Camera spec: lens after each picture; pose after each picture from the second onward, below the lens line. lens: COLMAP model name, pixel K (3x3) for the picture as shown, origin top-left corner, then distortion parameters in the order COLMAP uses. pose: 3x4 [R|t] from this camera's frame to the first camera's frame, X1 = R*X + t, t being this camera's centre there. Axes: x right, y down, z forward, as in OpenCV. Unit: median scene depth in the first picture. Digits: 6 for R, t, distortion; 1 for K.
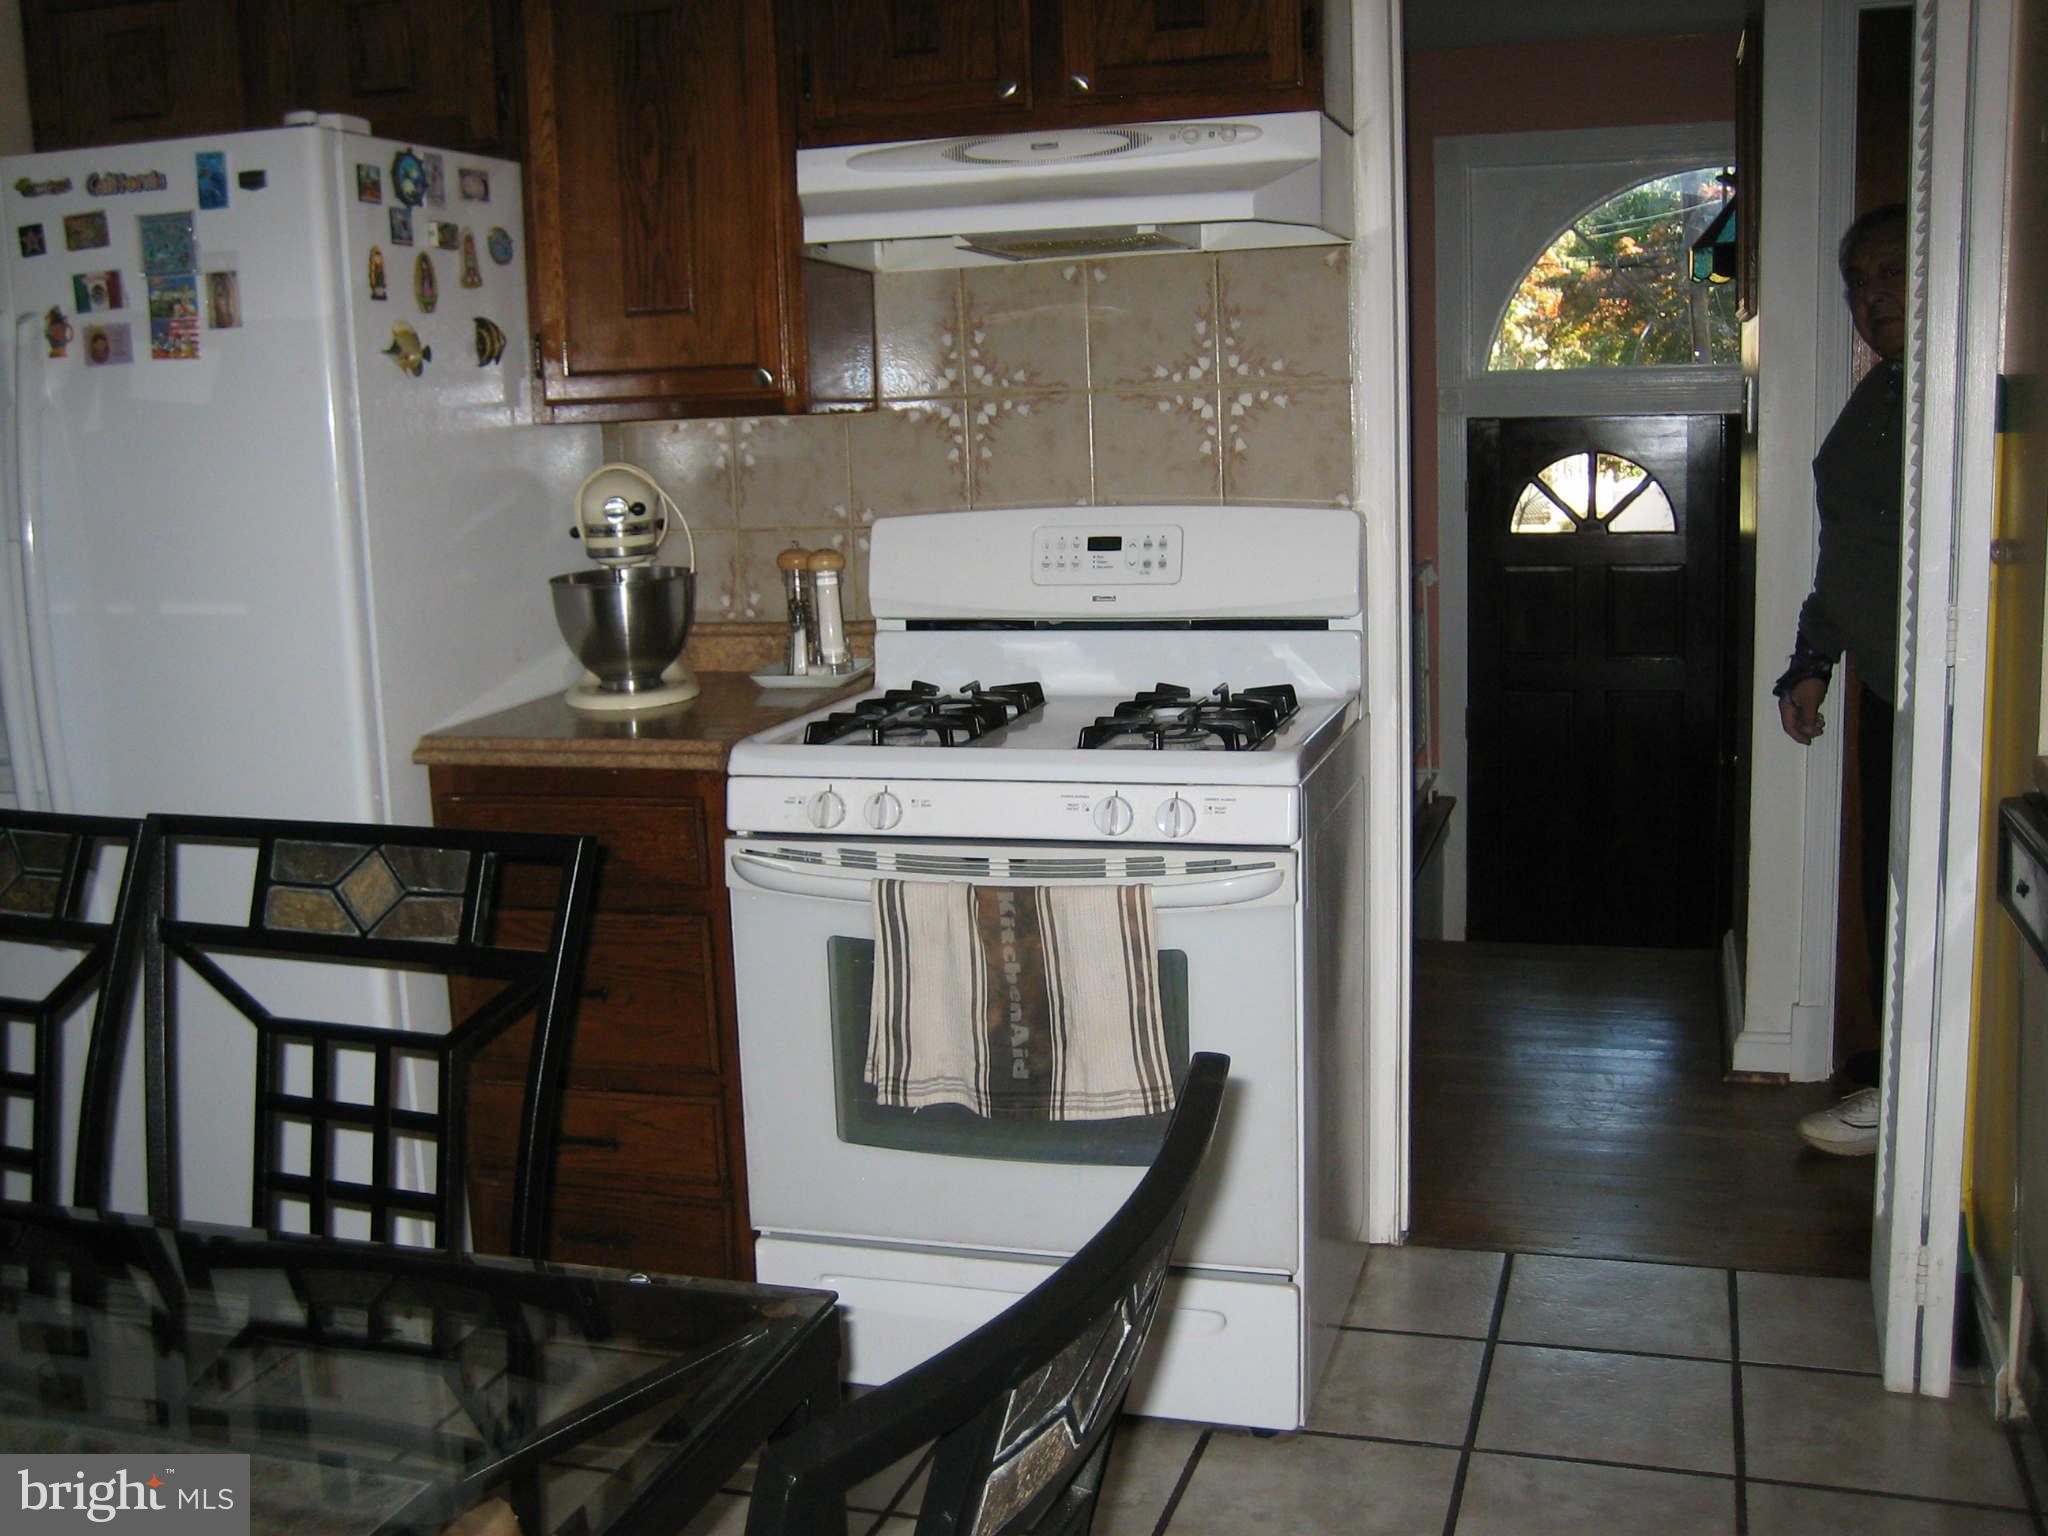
lens RADIAL K [[2113.0, 0, 994.7], [0, 2113.0, 759.0], [0, 0, 1]] dist [-0.153127, 0.204269]
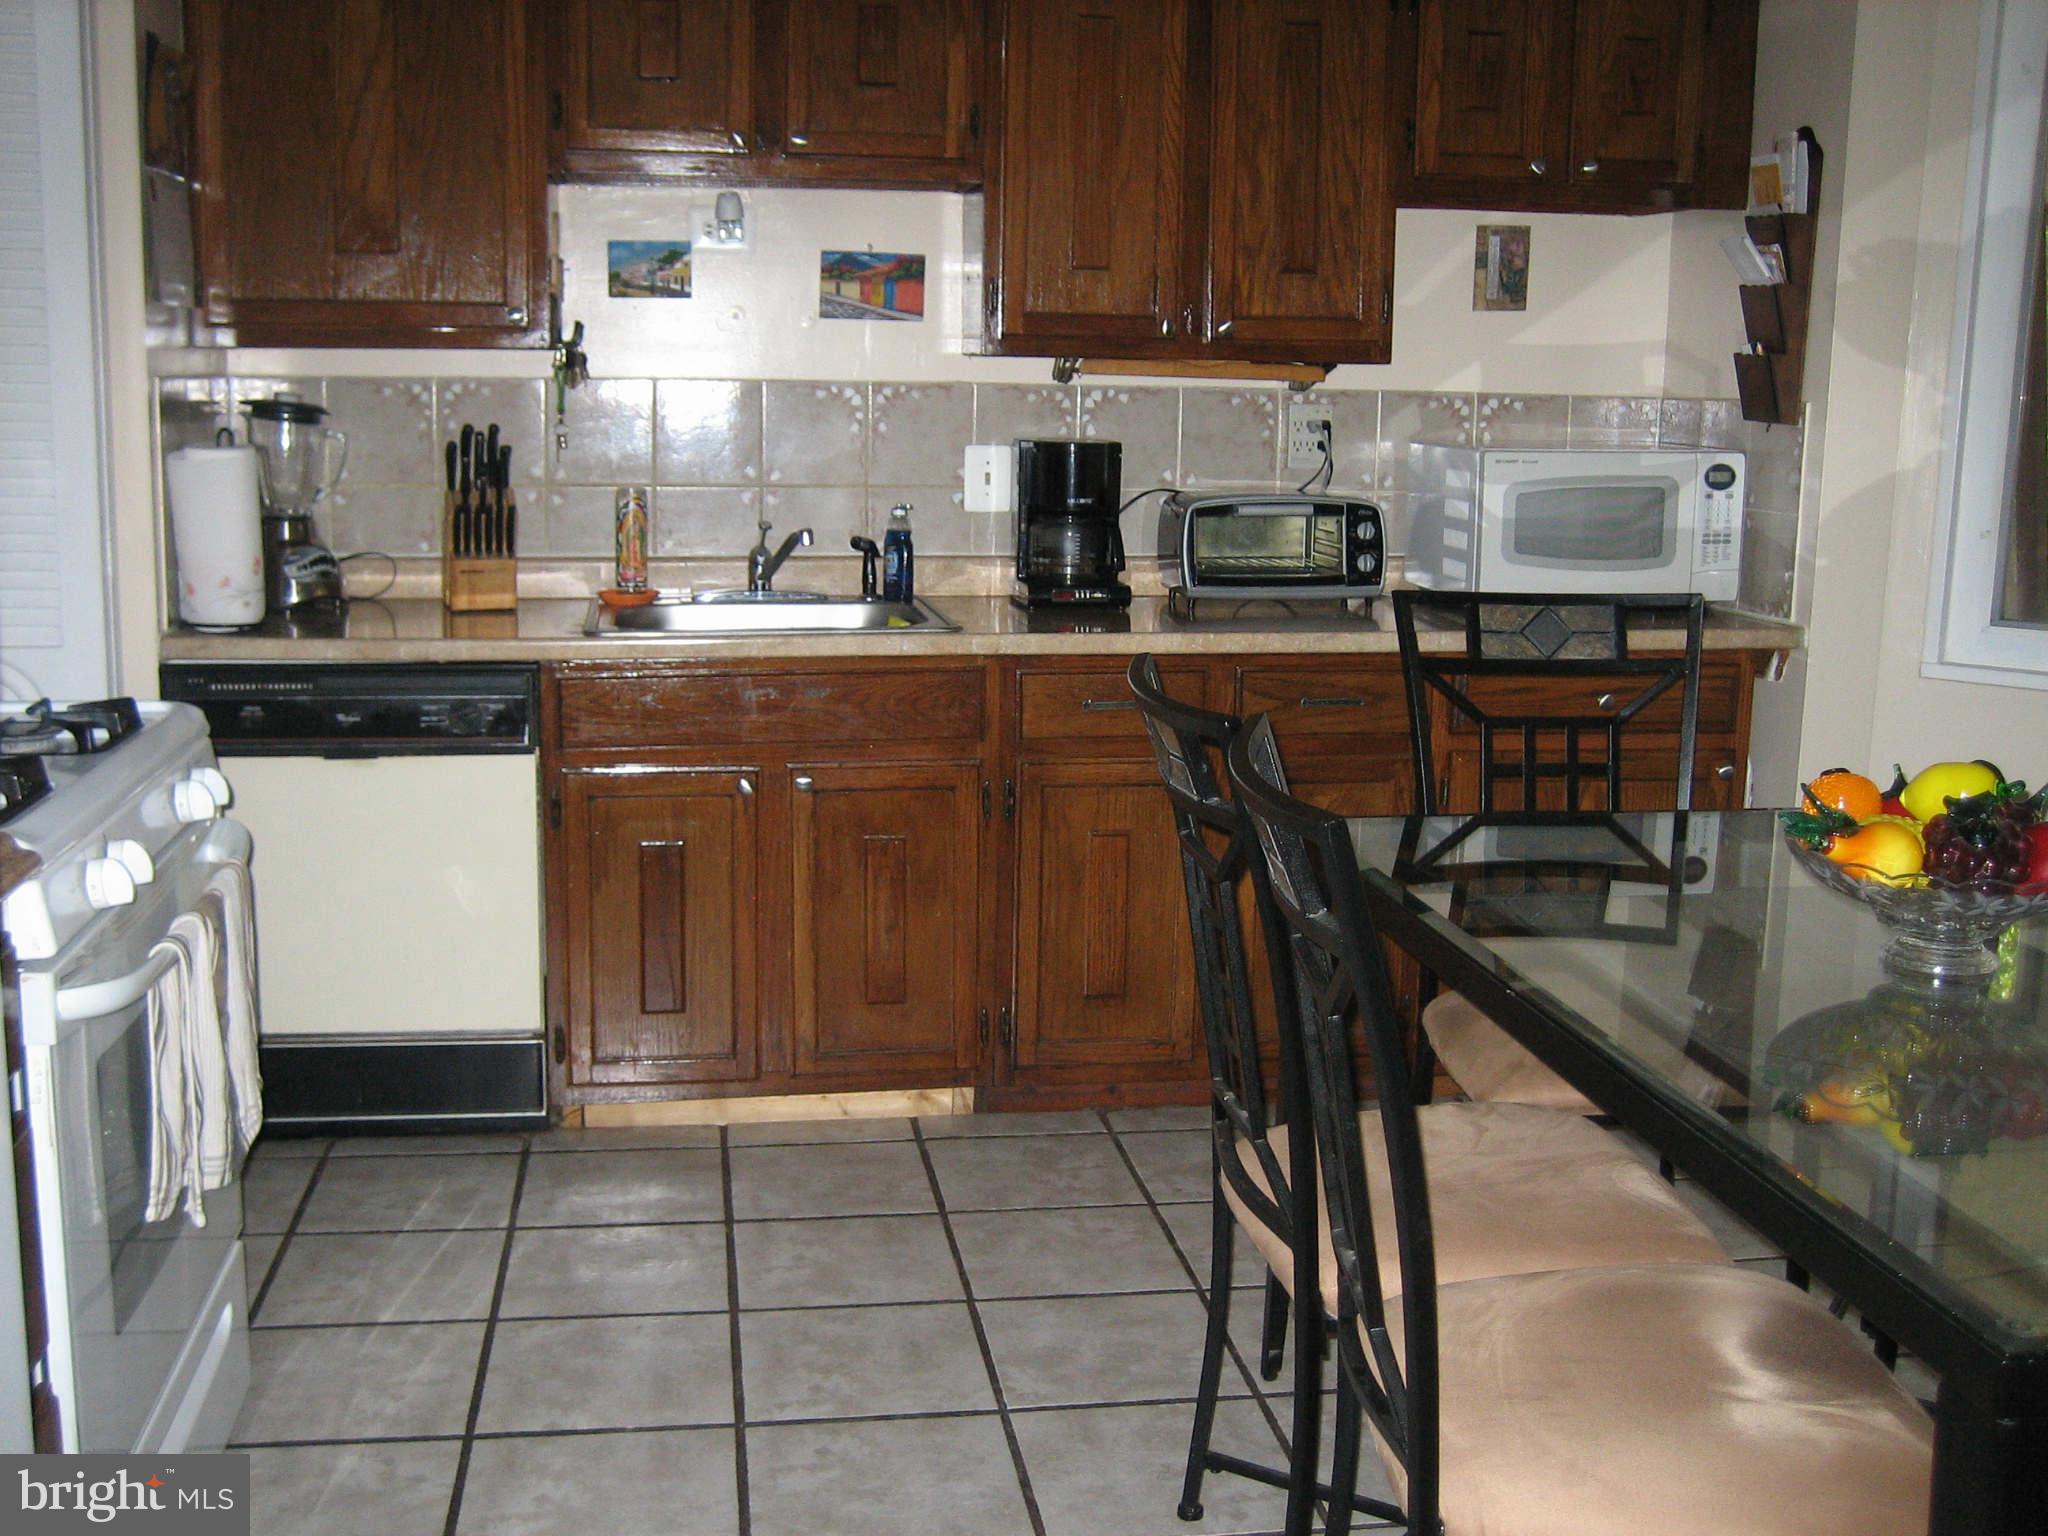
lens RADIAL K [[2113.0, 0, 994.7], [0, 2113.0, 759.0], [0, 0, 1]] dist [-0.153127, 0.204269]
pose [[0.879870, -0.030656, 0.474226, -0.552665], [0.028994, 0.999521, 0.010818, 0.043434], [-0.474330, 0.004231, 0.880337, -0.149262]]
